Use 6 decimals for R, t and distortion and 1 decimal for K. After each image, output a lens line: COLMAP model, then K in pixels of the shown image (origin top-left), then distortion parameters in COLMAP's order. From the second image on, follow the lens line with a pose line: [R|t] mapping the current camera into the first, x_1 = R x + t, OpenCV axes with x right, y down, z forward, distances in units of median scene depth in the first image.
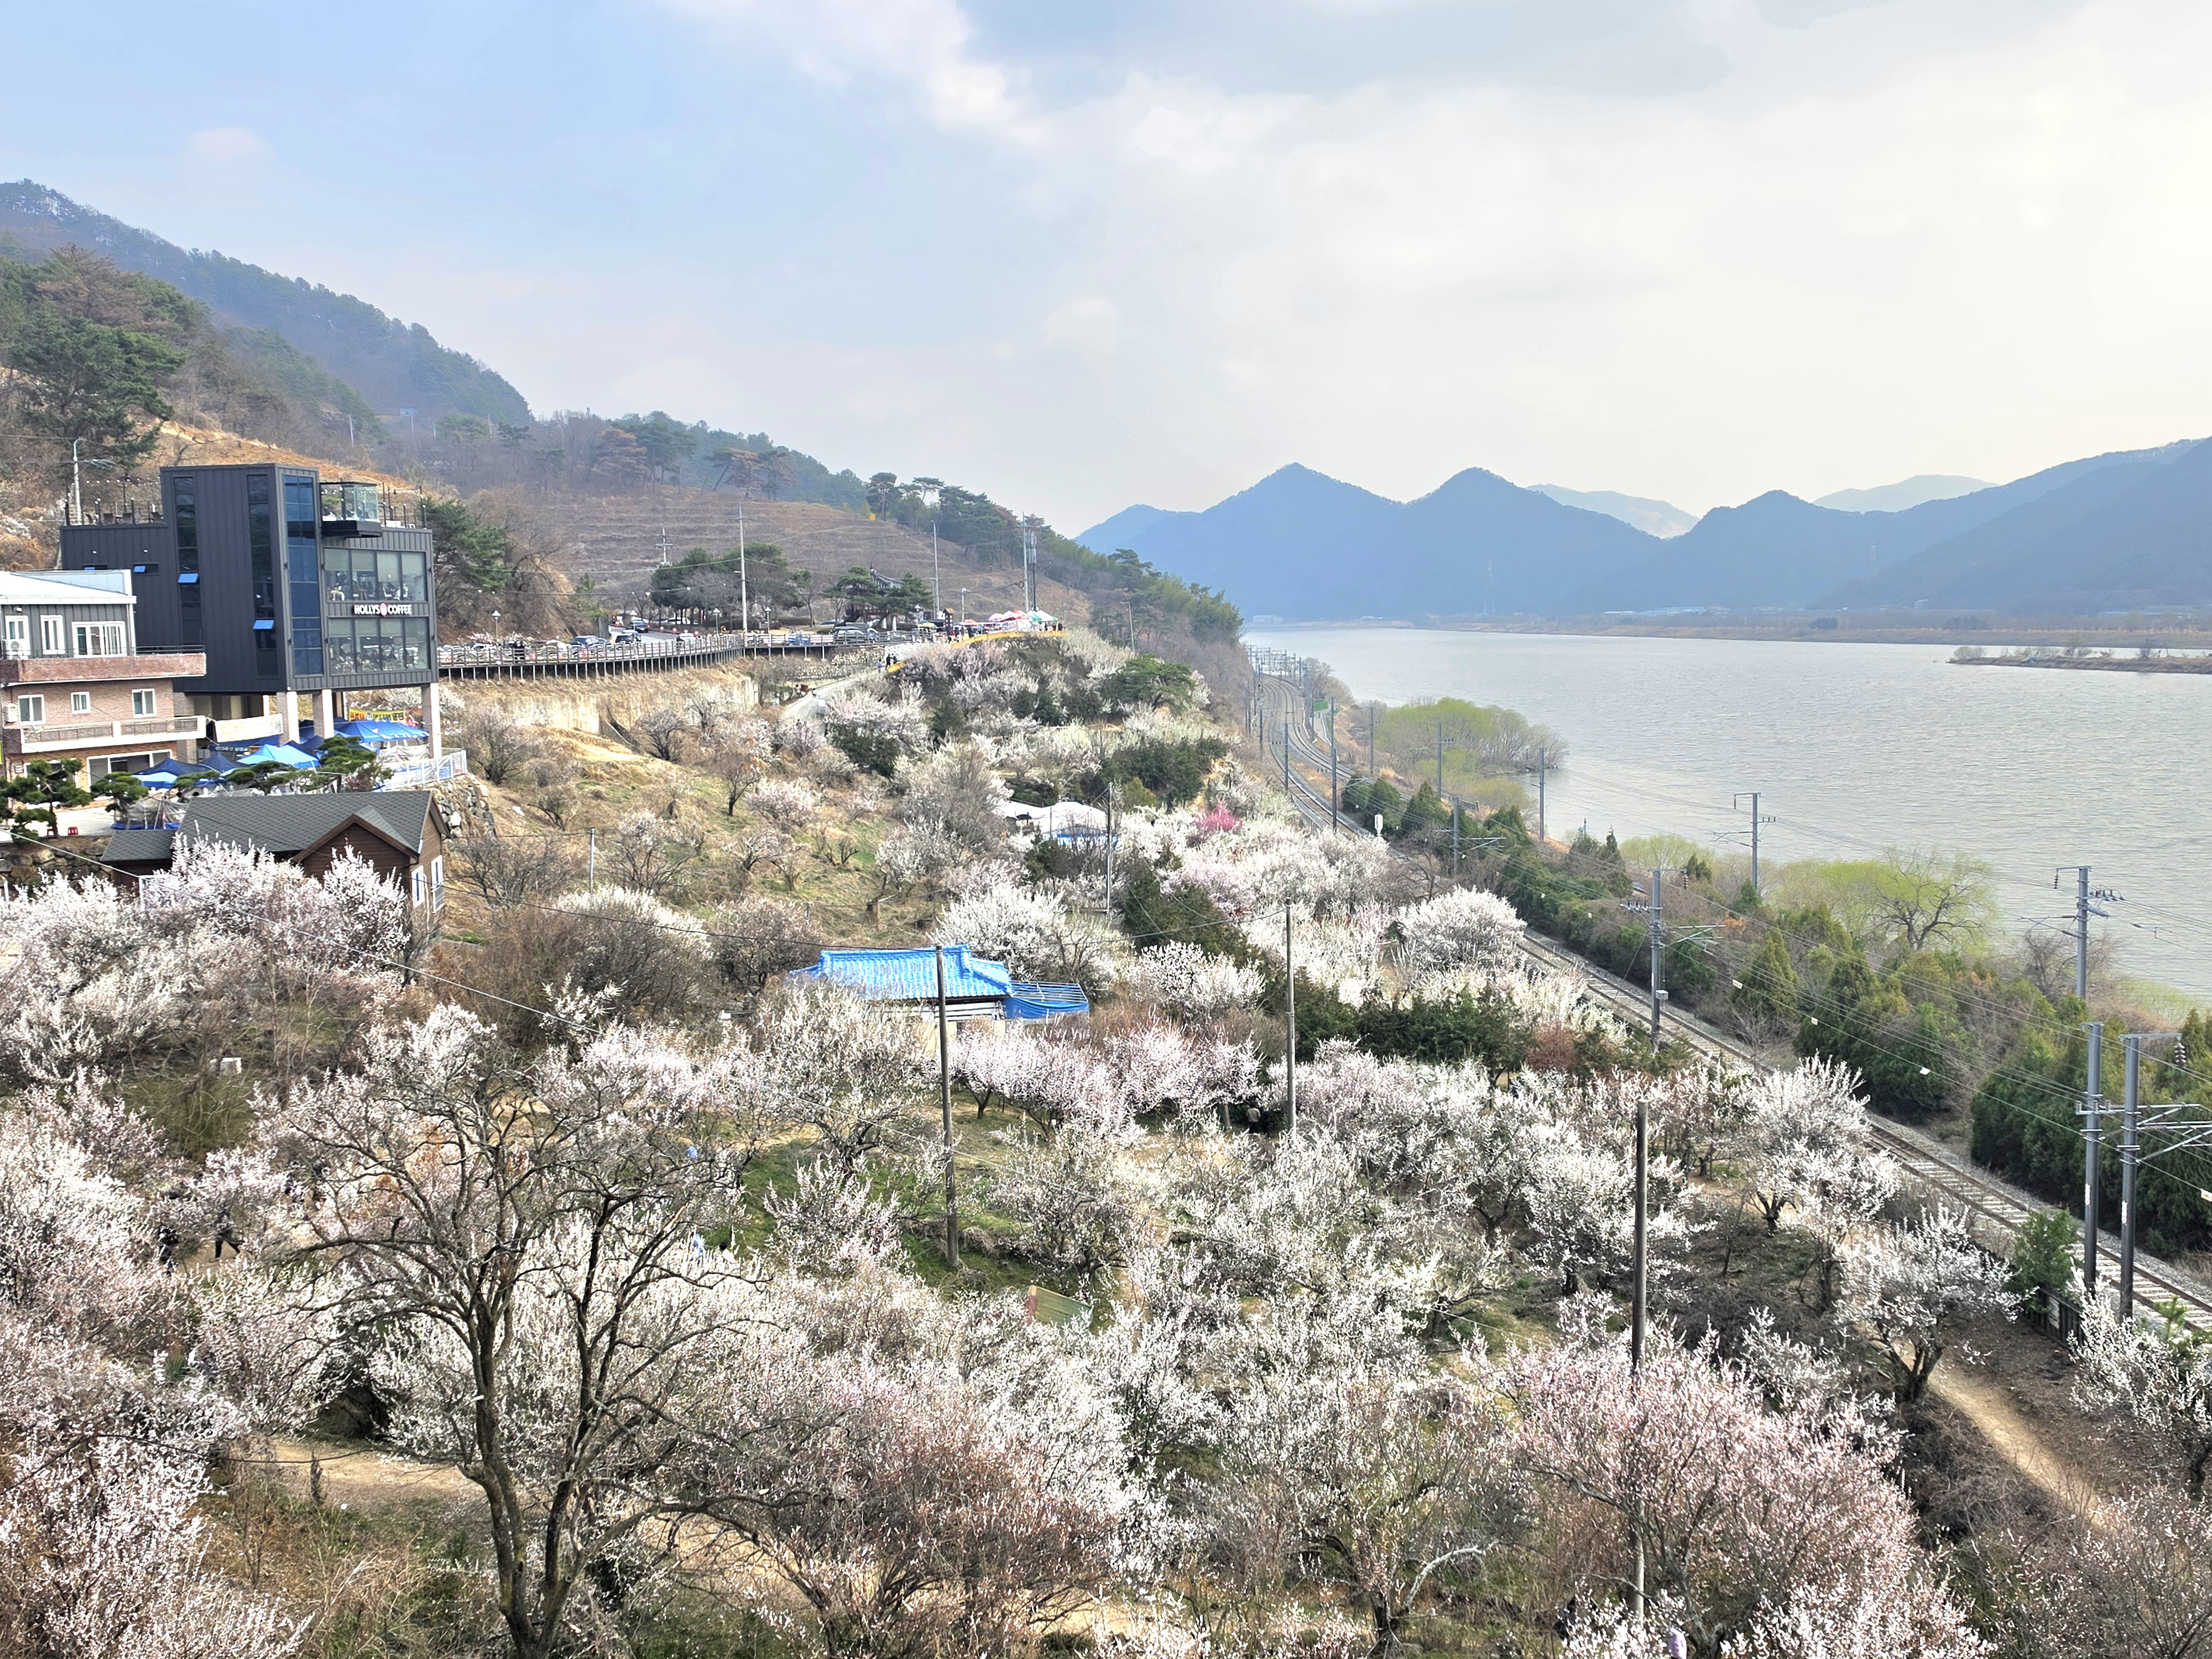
lens RADIAL K [[2106.1, 0, 1107.6], [0, 2106.1, 834.0], [0, 0, 1]] dist [0.074206, 0.000000]
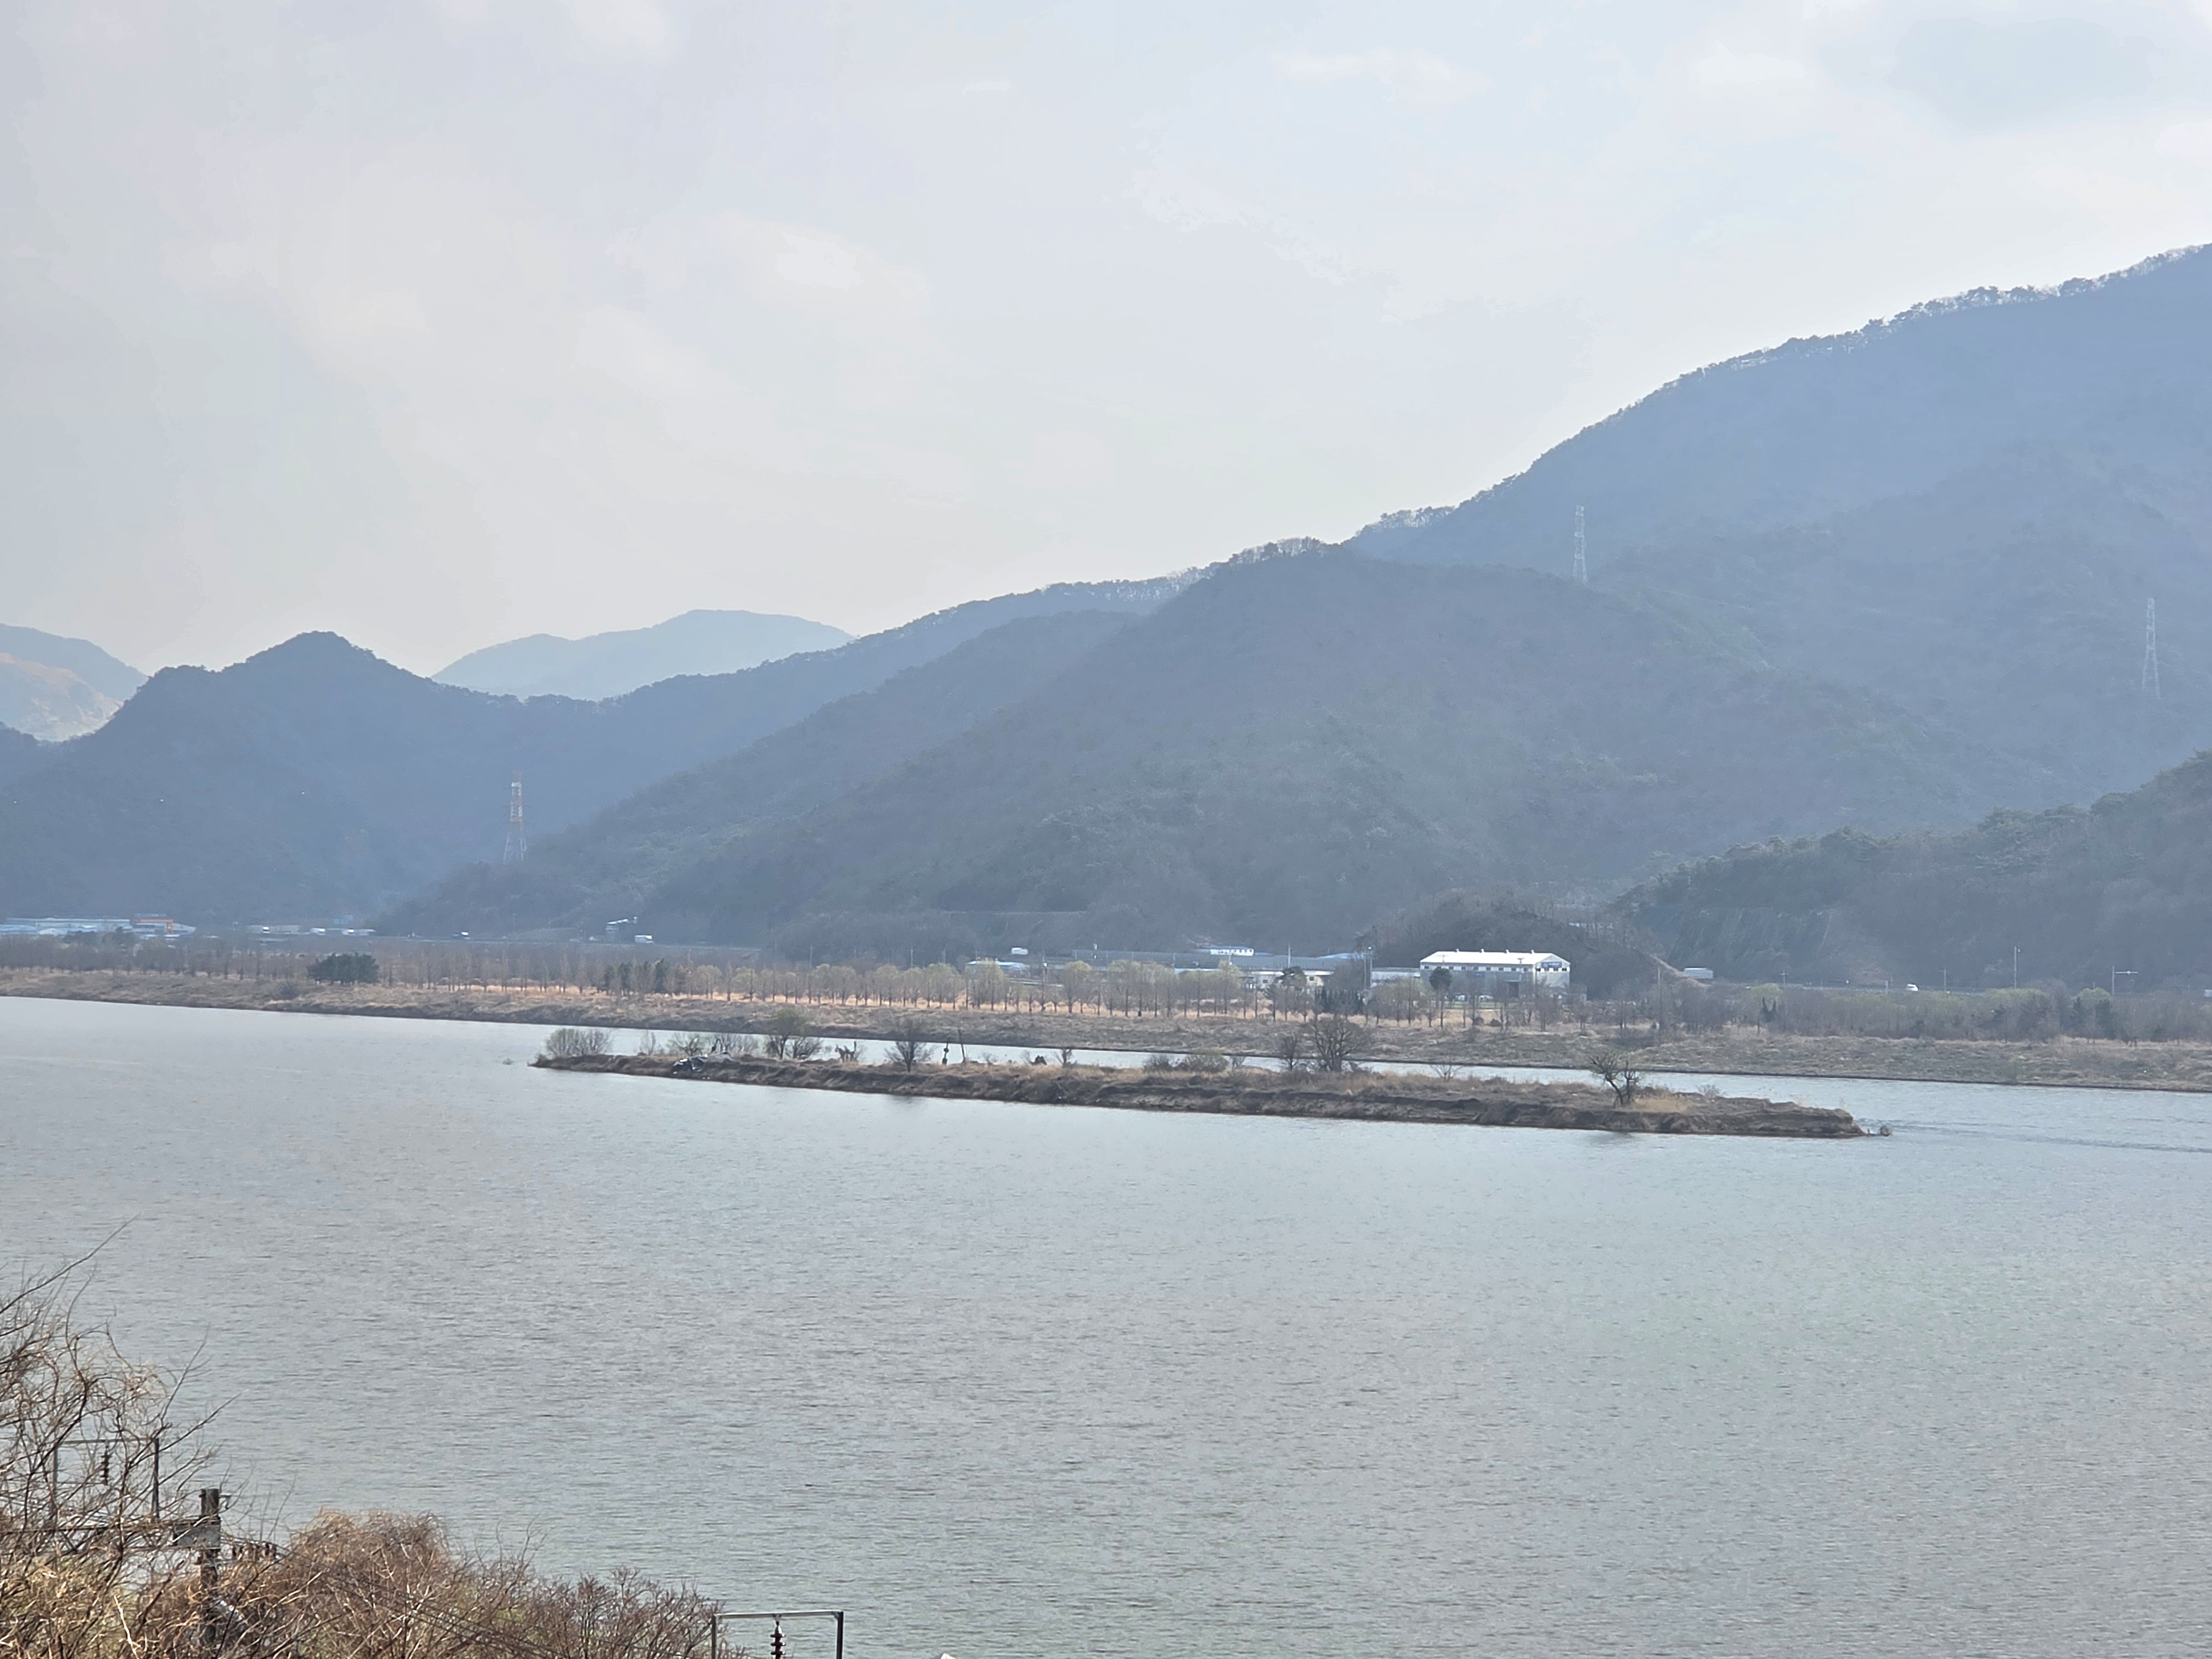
lens RADIAL K [[5838.9, 0, 1100.8], [0, 5838.9, 825.9], [0, 0, 1]] dist [-0.110440, 0.000000]
pose [[0.912151, 0.034467, 0.408403, 0.084177], [0.015062, 0.992966, -0.117441, 0.045053], [-0.409578, 0.113275, 0.905215, -0.459471]]
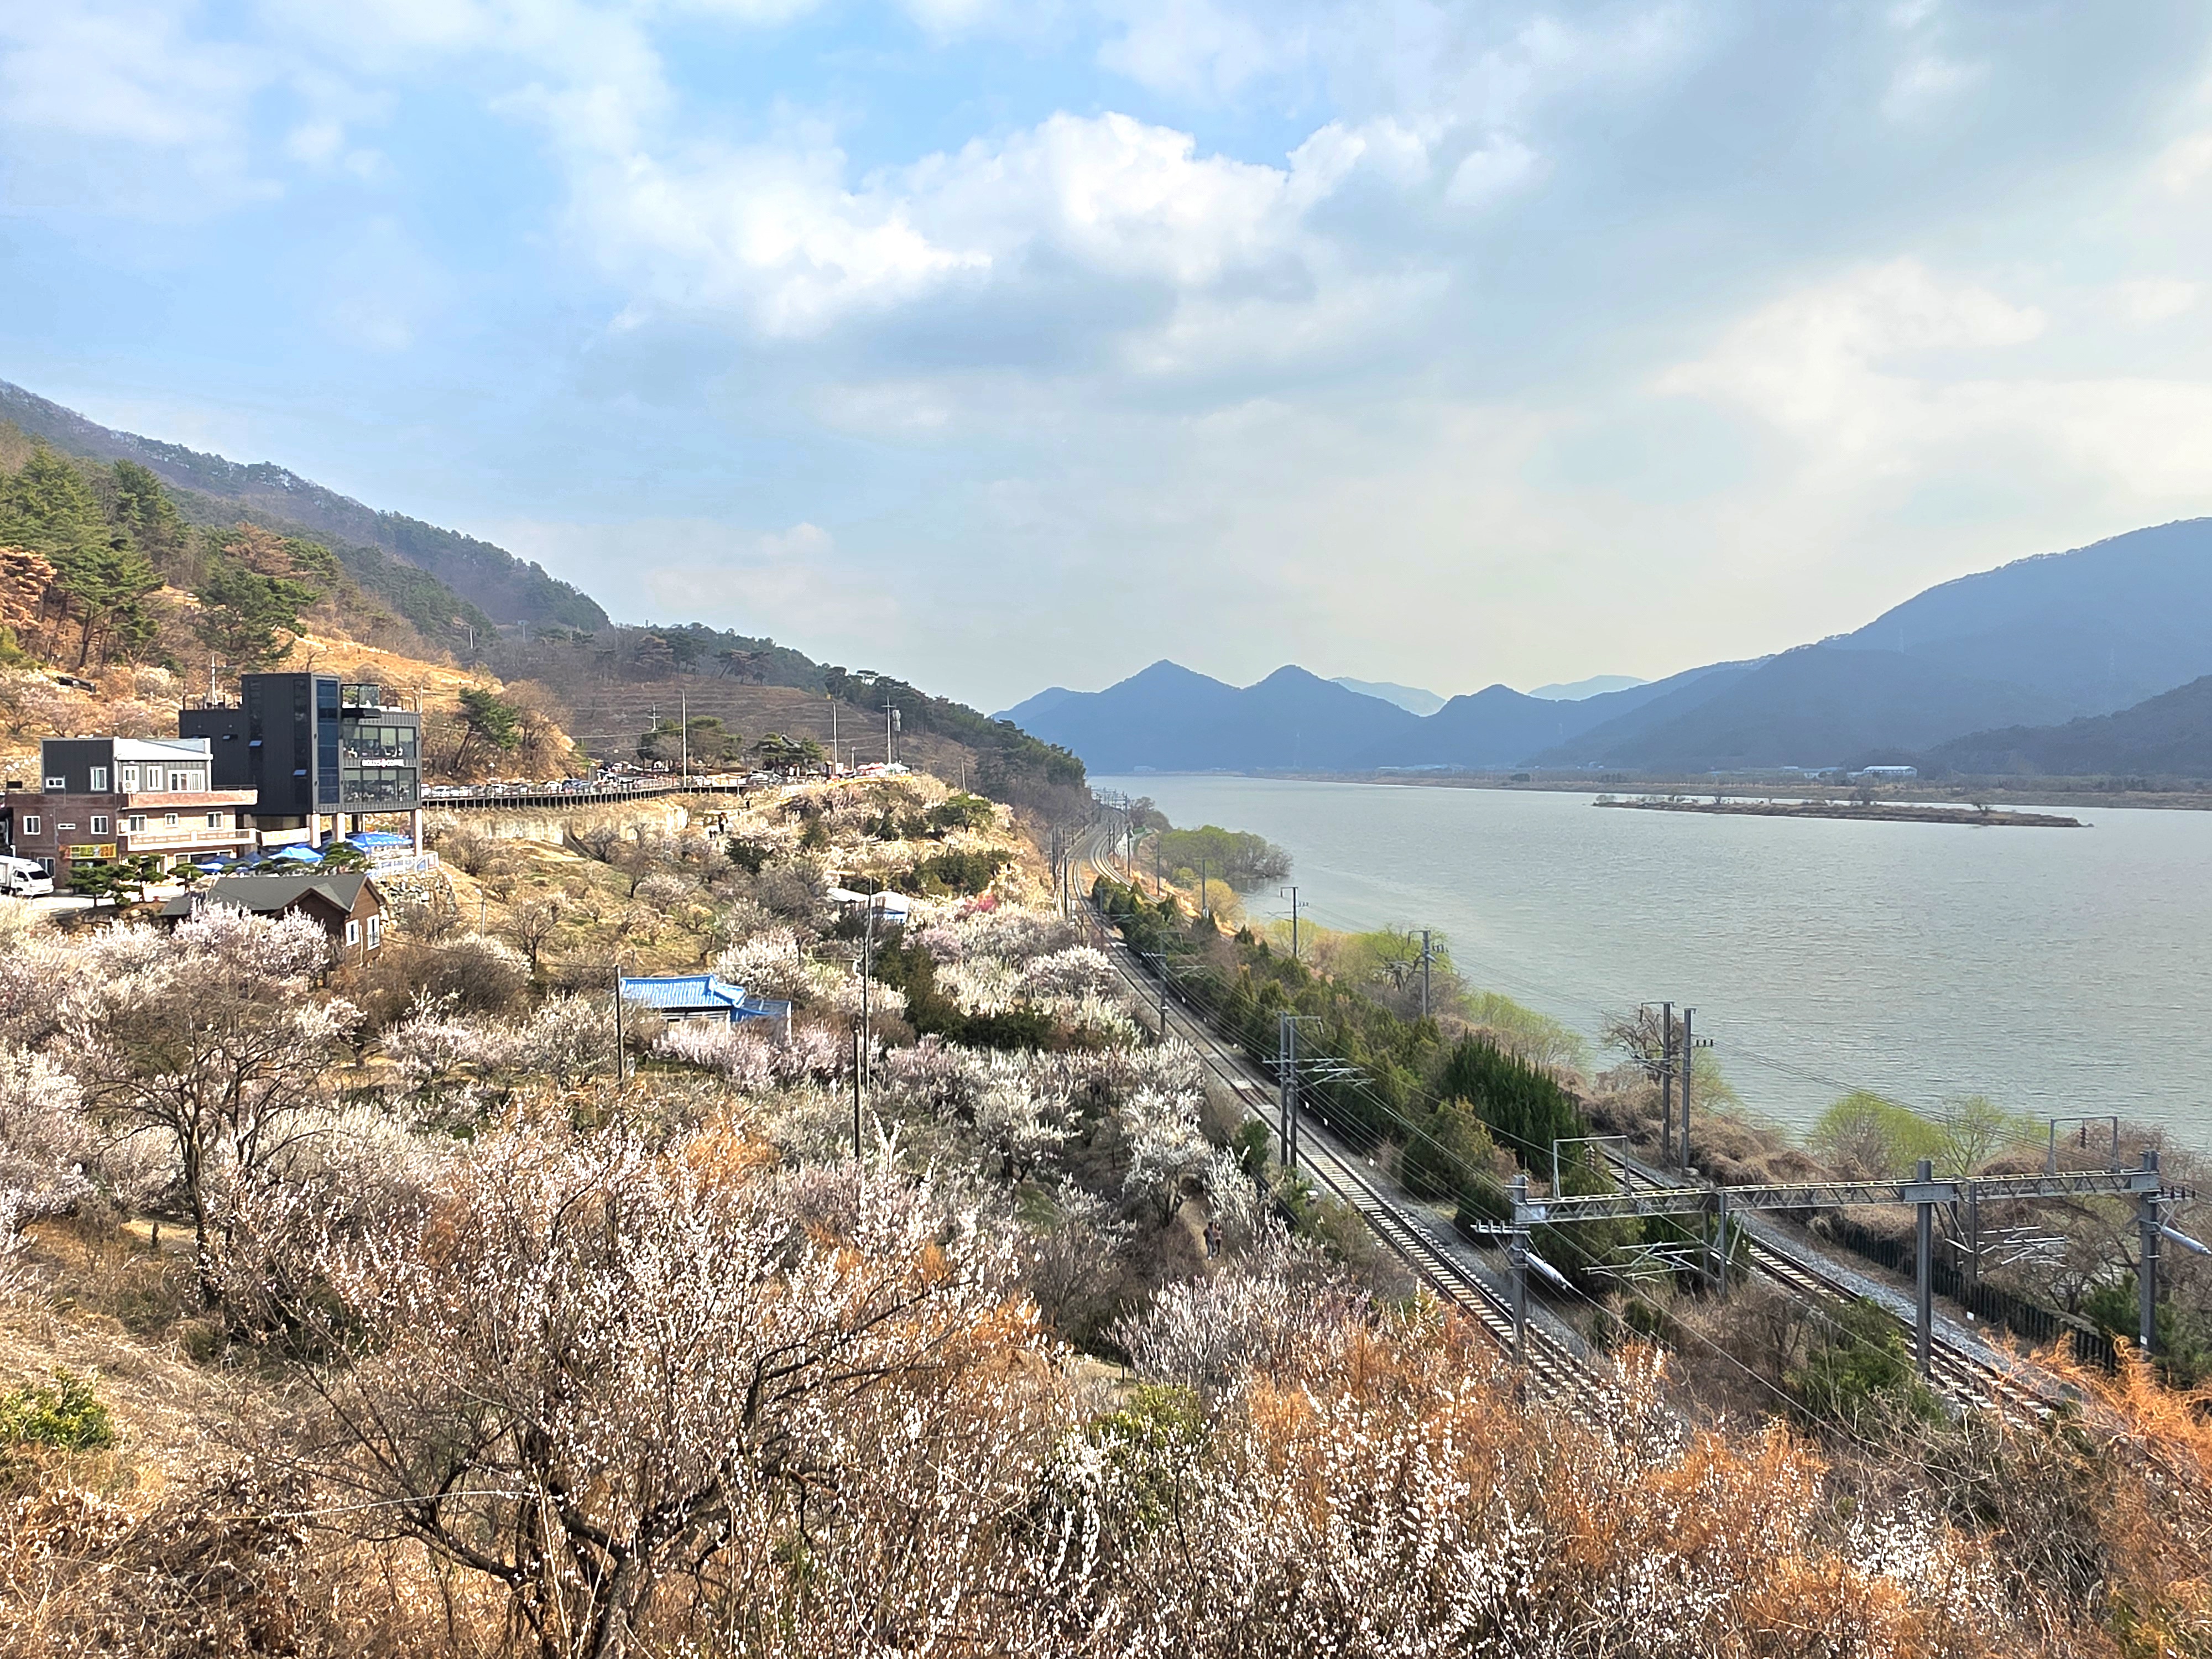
lens RADIAL K [[1519.4, 0, 1076.0], [0, 1519.4, 799.1], [0, 0, 1]] dist [-0.008179, 0.010209]
pose [[0.999662, 0.008256, 0.024645, 0.081003], [-0.006229, 0.996676, -0.081231, 0.005418], [-0.025234, 0.081050, 0.996391, -0.074377]]
